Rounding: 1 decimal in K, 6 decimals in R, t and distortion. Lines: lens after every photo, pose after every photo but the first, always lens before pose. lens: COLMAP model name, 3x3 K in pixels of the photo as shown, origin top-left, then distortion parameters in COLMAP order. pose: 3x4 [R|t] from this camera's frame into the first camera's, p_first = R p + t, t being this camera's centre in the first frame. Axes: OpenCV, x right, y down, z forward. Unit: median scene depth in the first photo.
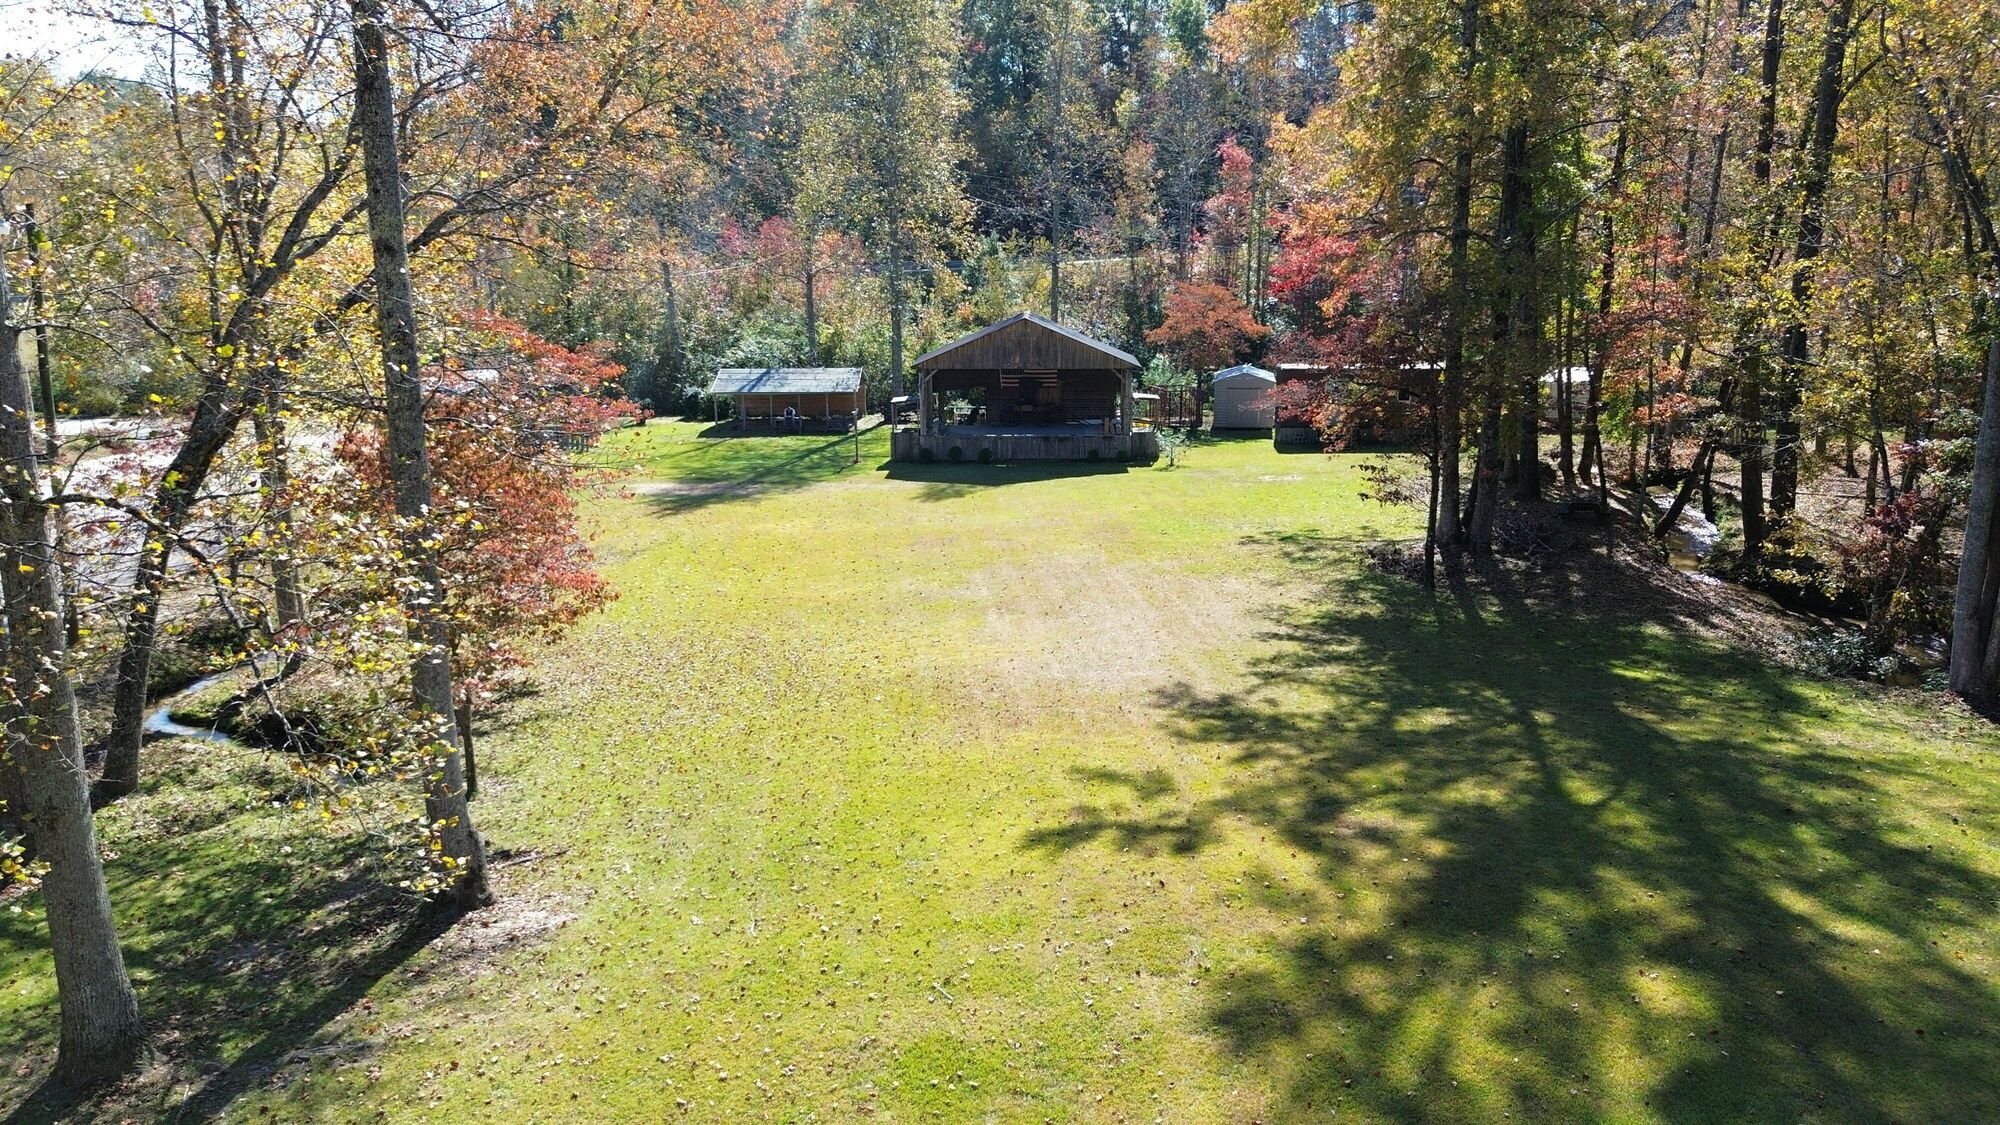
lens RADIAL K [[1463.6, 0, 998.8], [0, 1463.6, 561.8], [0, 0, 1]] dist [0.042733, -0.041239]
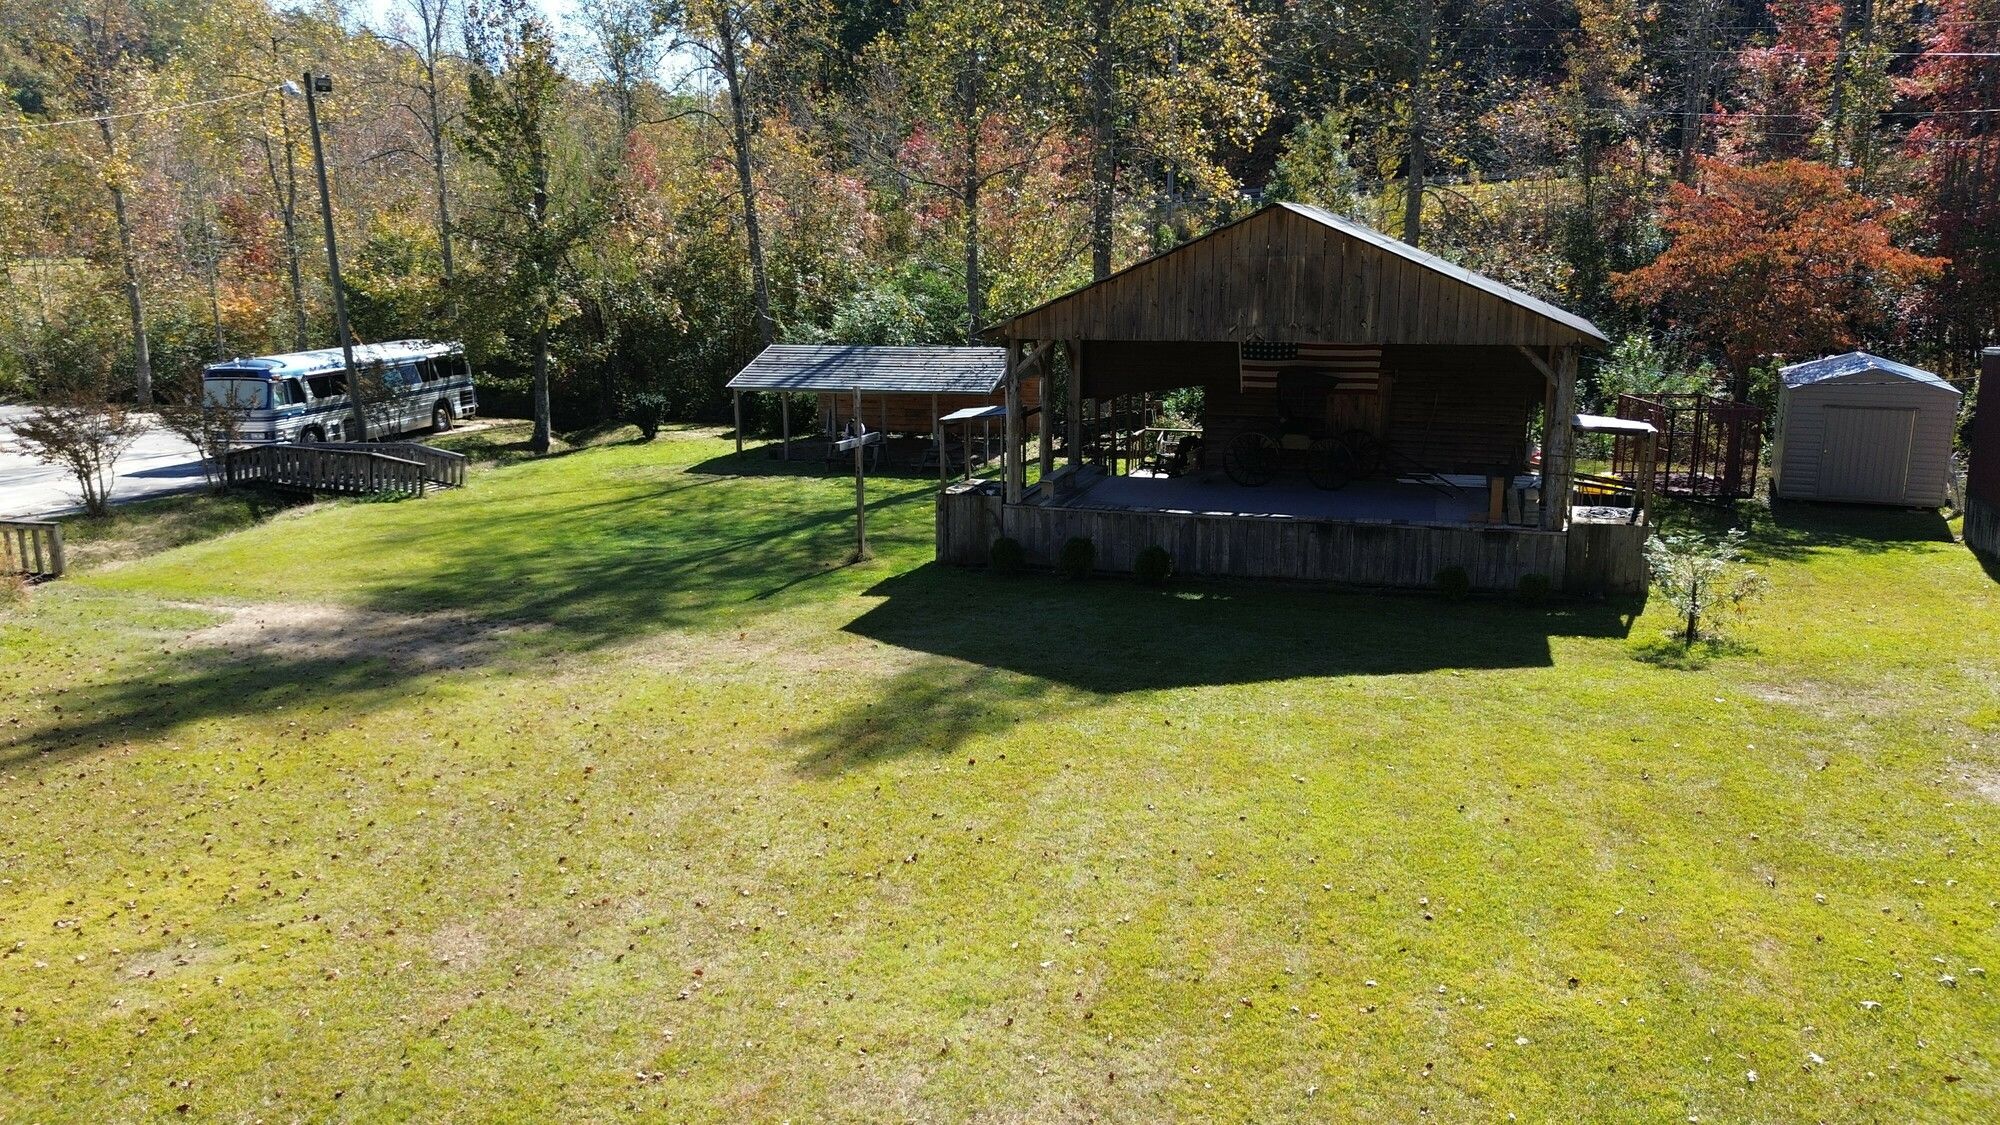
lens RADIAL K [[1463.6, 0, 996.9], [0, 1463.6, 571.9], [0, 0, 1]] dist [0.042733, -0.041239]
pose [[0.961641, 0.060640, -0.267523, 0.043994], [-0.058559, 0.998160, 0.015759, -0.060994], [0.267986, 0.000512, 0.963423, 0.506001]]
